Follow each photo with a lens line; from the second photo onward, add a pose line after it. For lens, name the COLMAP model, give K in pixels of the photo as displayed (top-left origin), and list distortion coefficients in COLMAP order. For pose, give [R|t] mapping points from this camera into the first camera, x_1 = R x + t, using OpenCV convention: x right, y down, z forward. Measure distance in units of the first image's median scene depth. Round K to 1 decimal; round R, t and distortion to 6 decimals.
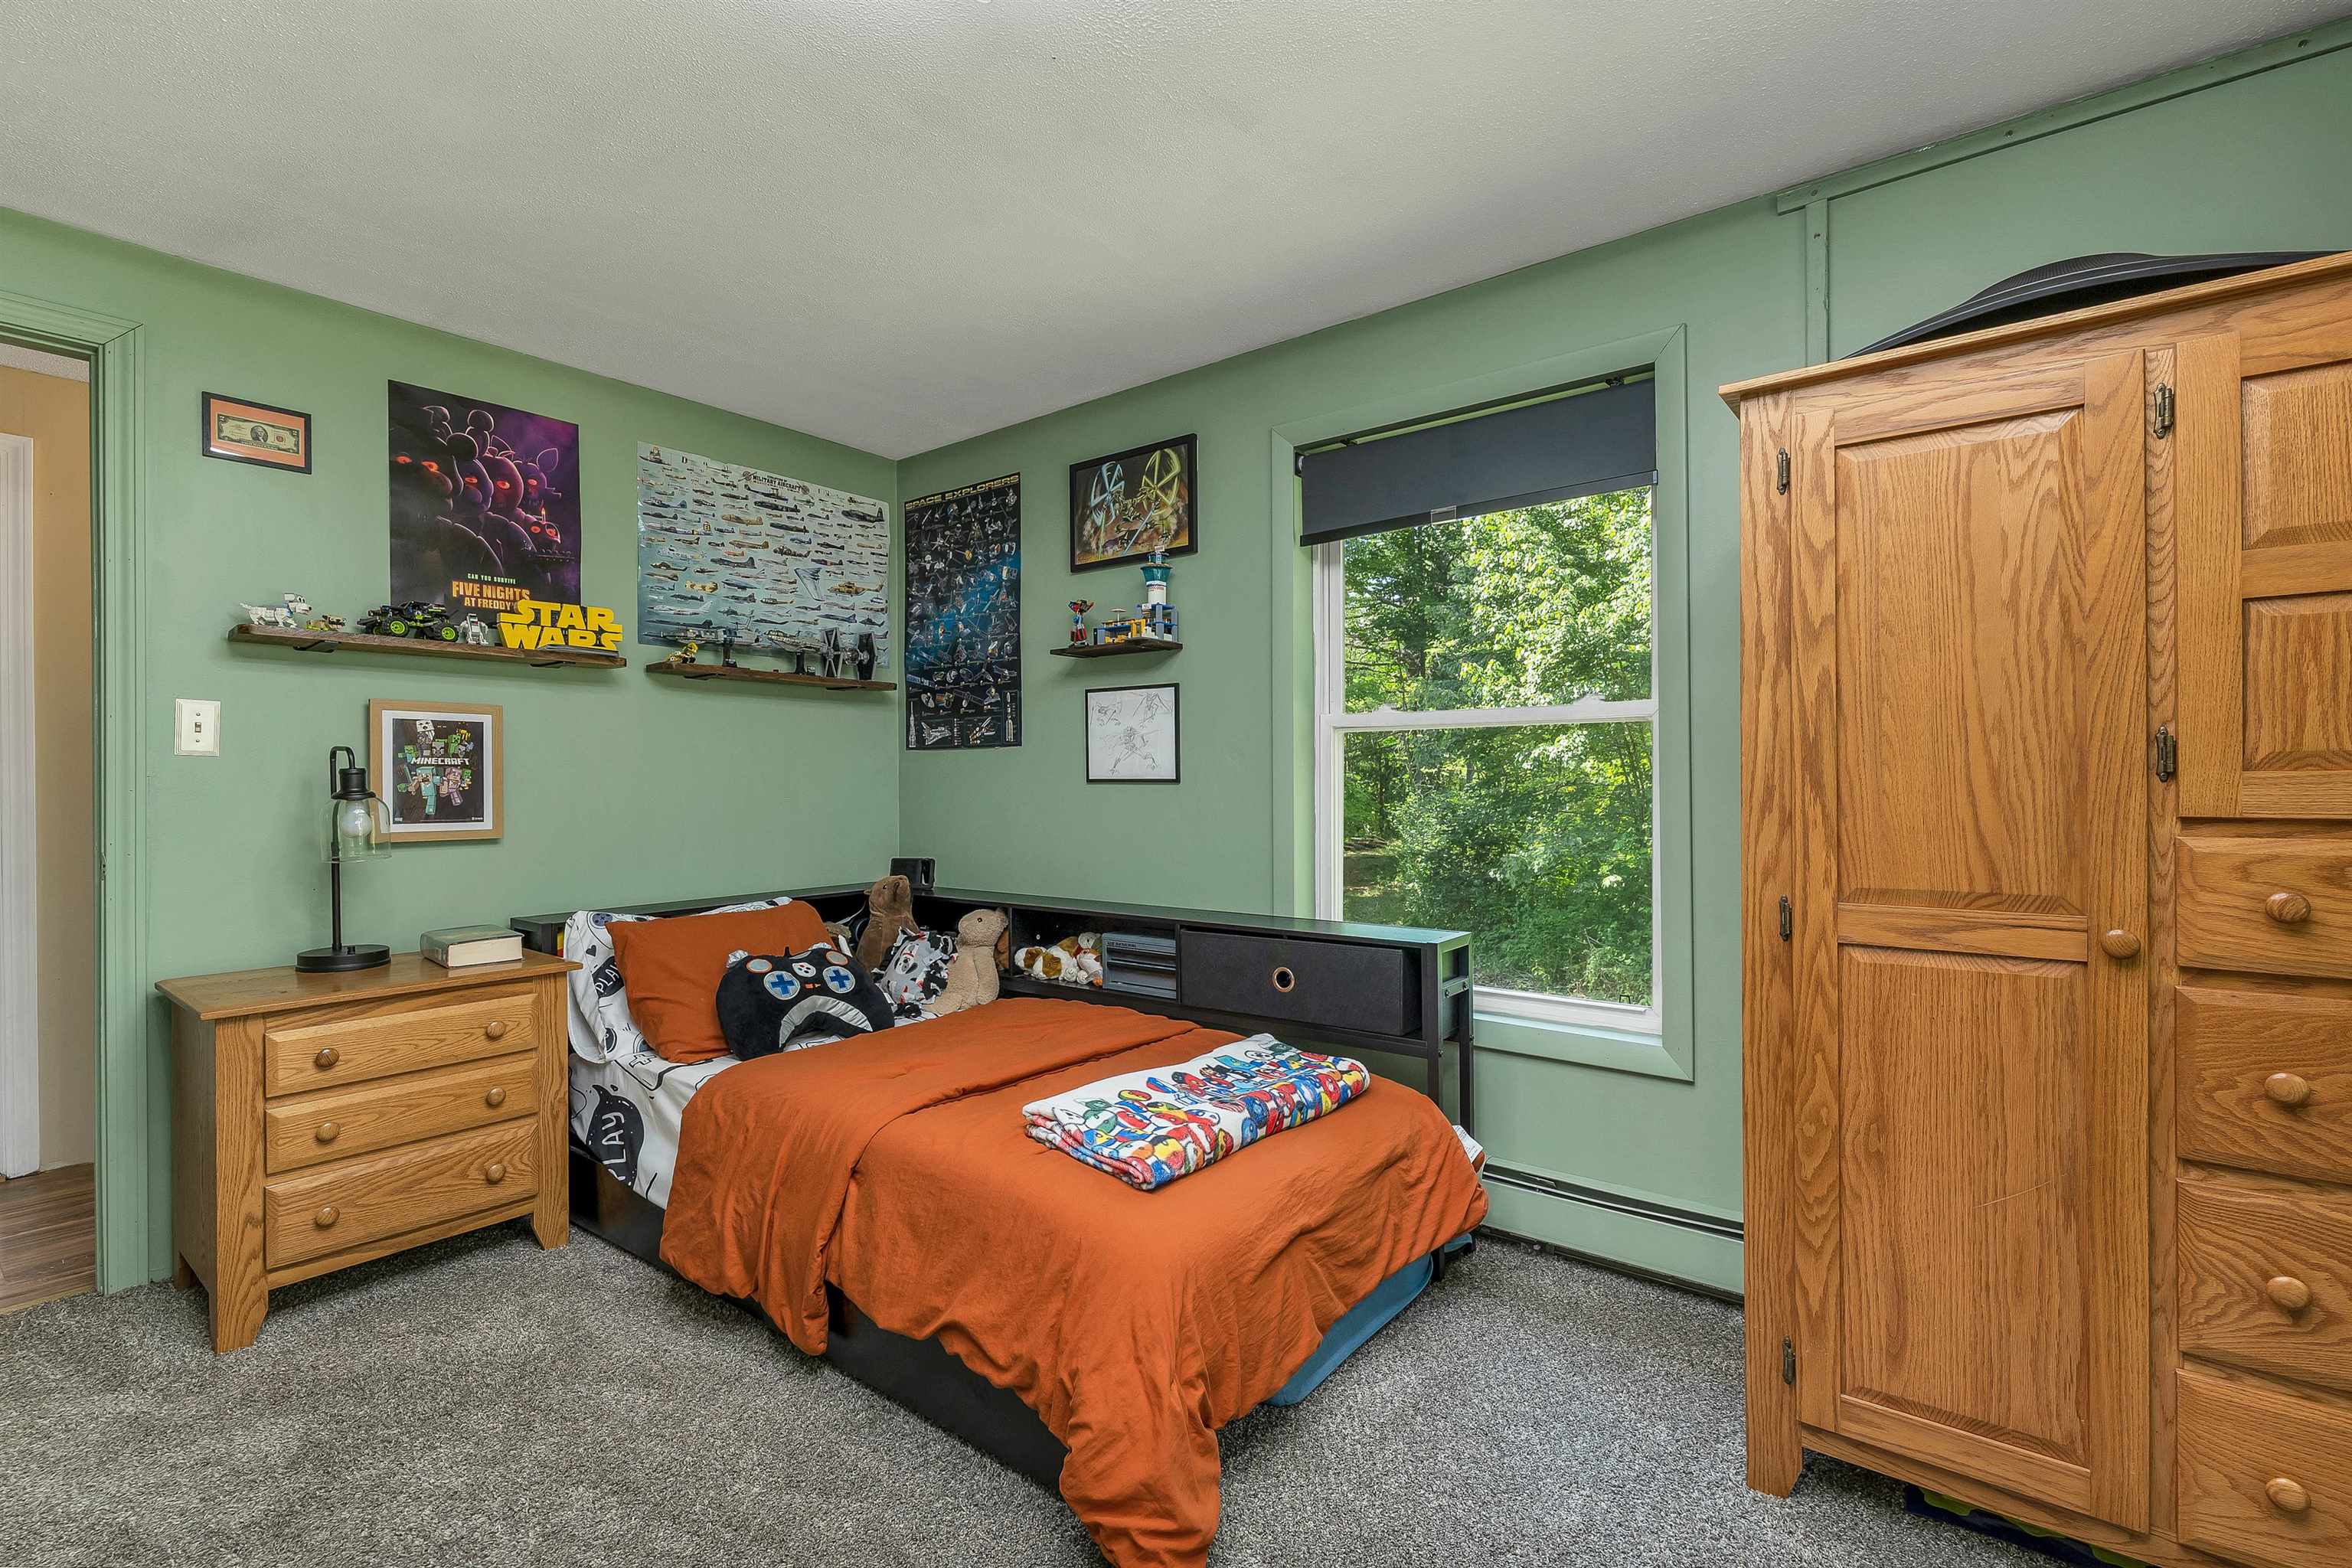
lens RADIAL K [[1077.6, 0, 1176.0], [0, 1077.6, 784.0], [0, 0, 1]] dist [0.000906, -0.000149]
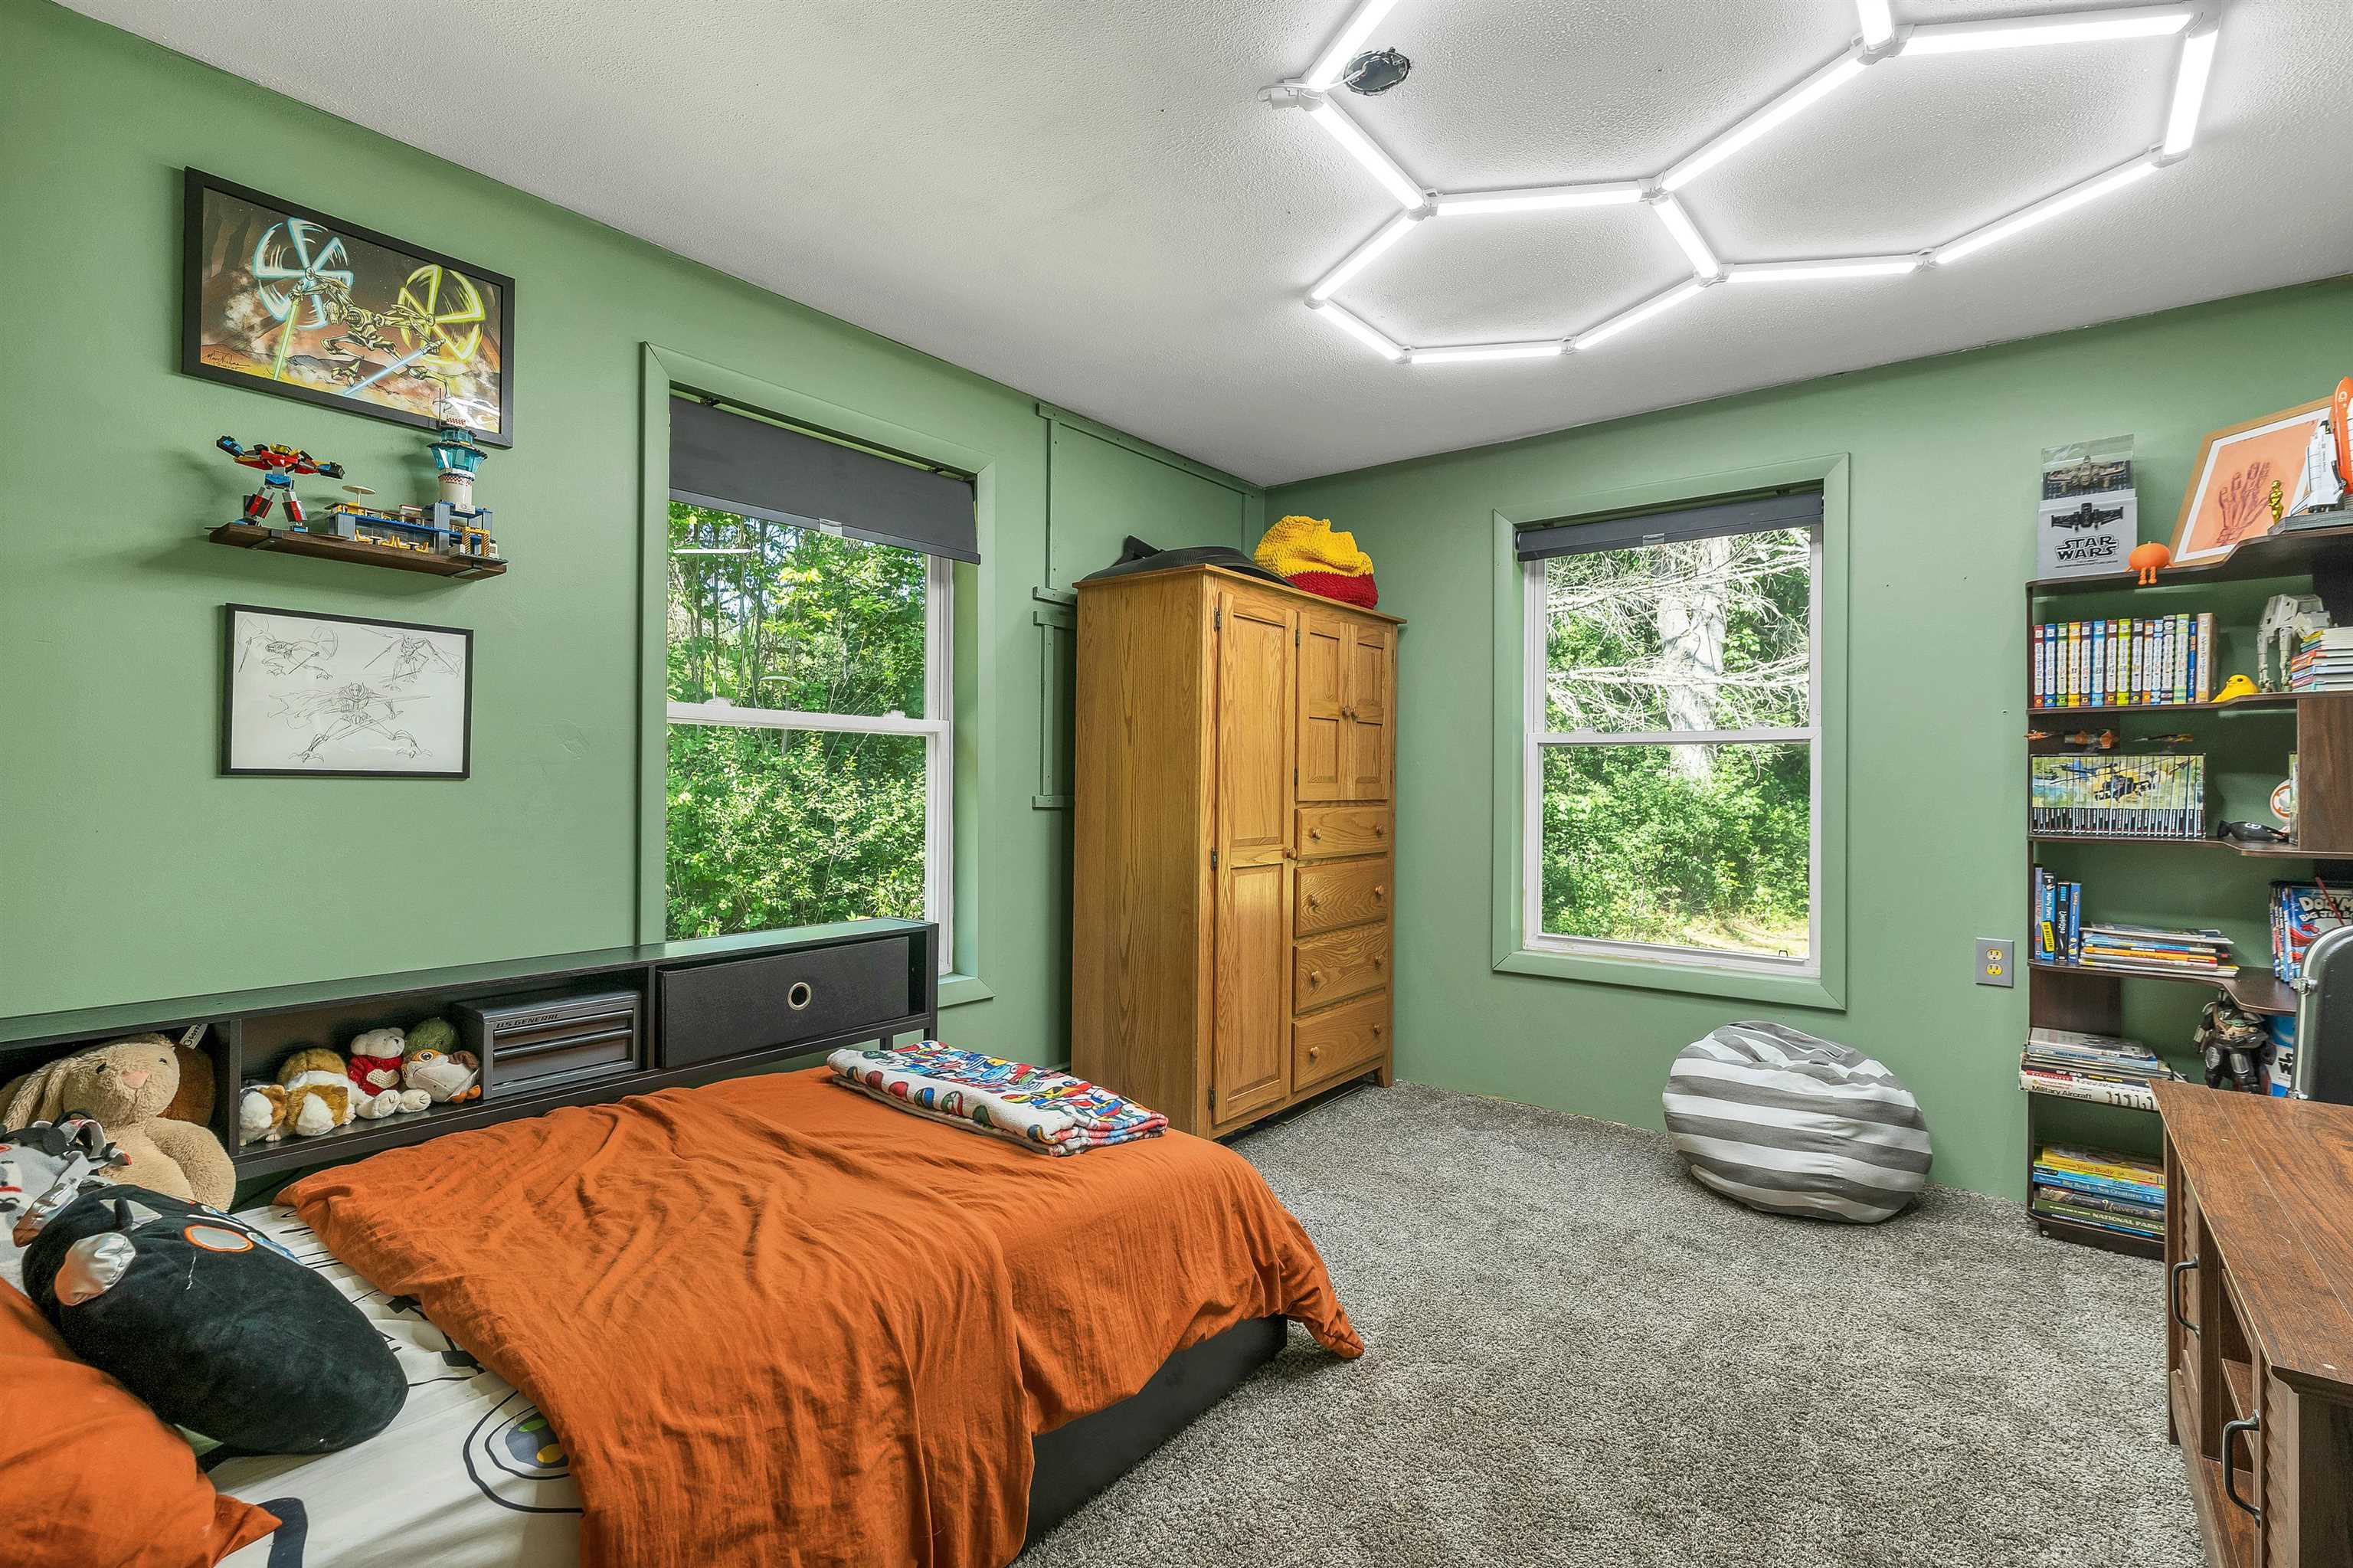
lens RADIAL K [[1078.1, 0, 1176.5], [0, 1078.1, 784.0], [0, 0, 1]] dist [0.000906, -0.000149]
pose [[-0.012517, 0.006562, 0.999900, -0.673841], [-0.005870, 0.999961, -0.006636, 0.004182], [-0.999904, -0.005953, -0.012478, 0.566340]]
